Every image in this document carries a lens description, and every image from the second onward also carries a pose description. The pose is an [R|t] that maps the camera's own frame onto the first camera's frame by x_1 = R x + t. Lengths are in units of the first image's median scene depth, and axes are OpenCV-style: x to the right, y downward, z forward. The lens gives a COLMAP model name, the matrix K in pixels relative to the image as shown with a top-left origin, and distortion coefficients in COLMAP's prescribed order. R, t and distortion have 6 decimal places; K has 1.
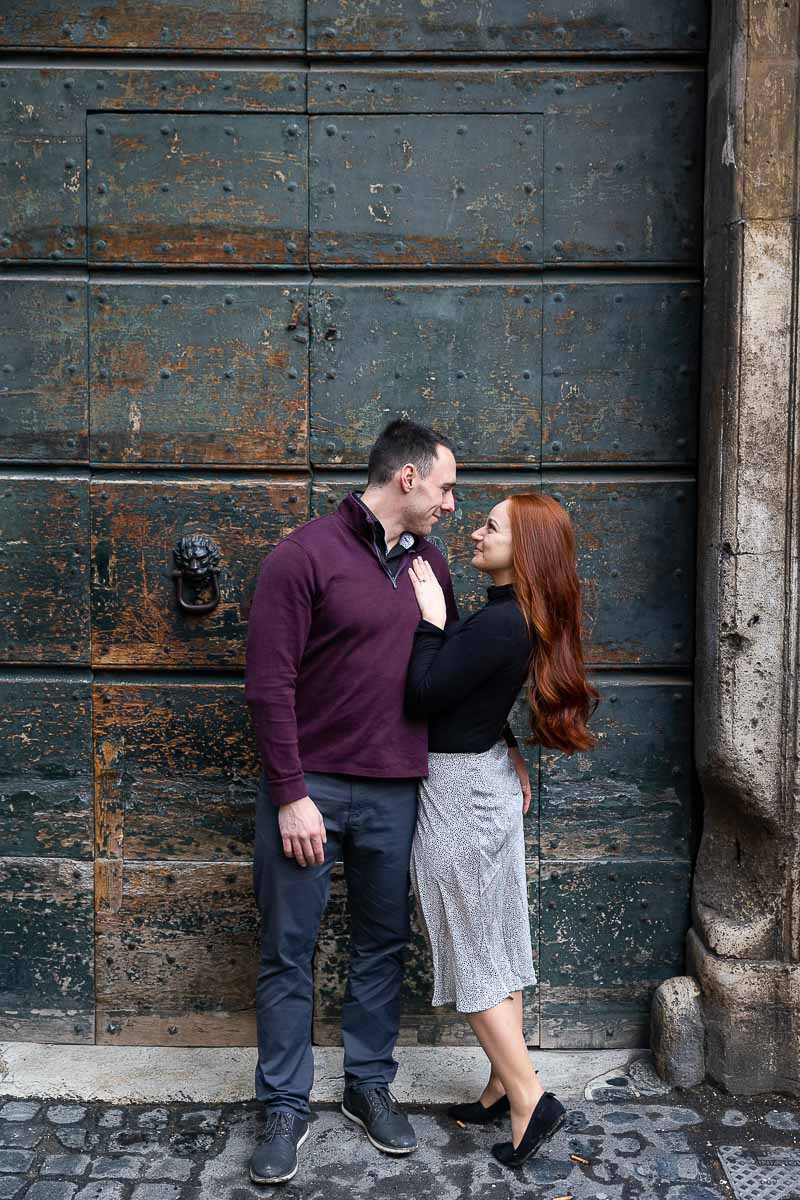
lens RADIAL K [[1348.2, 0, 400.0], [0, 1348.2, 600.0], [0, 0, 1]] dist [0.000075, 0.001168]
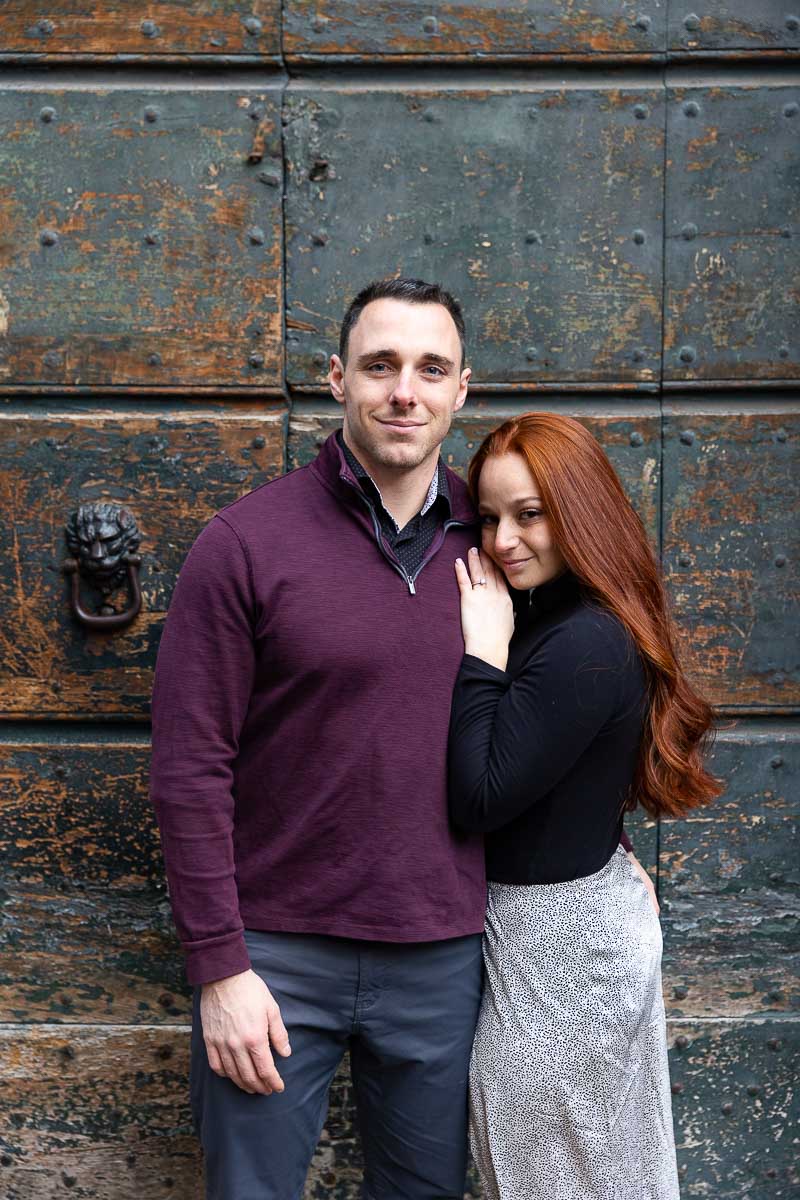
lens RADIAL K [[1411.4, 0, 400.0], [0, 1411.4, 600.0], [0, 0, 1]] dist [0.011938, 0.010049]
pose [[0.999686, -0.002688, -0.024914, 0.000847], [0.003408, 0.999577, 0.028880, -0.021539], [0.024826, -0.028955, 0.999272, 0.355108]]
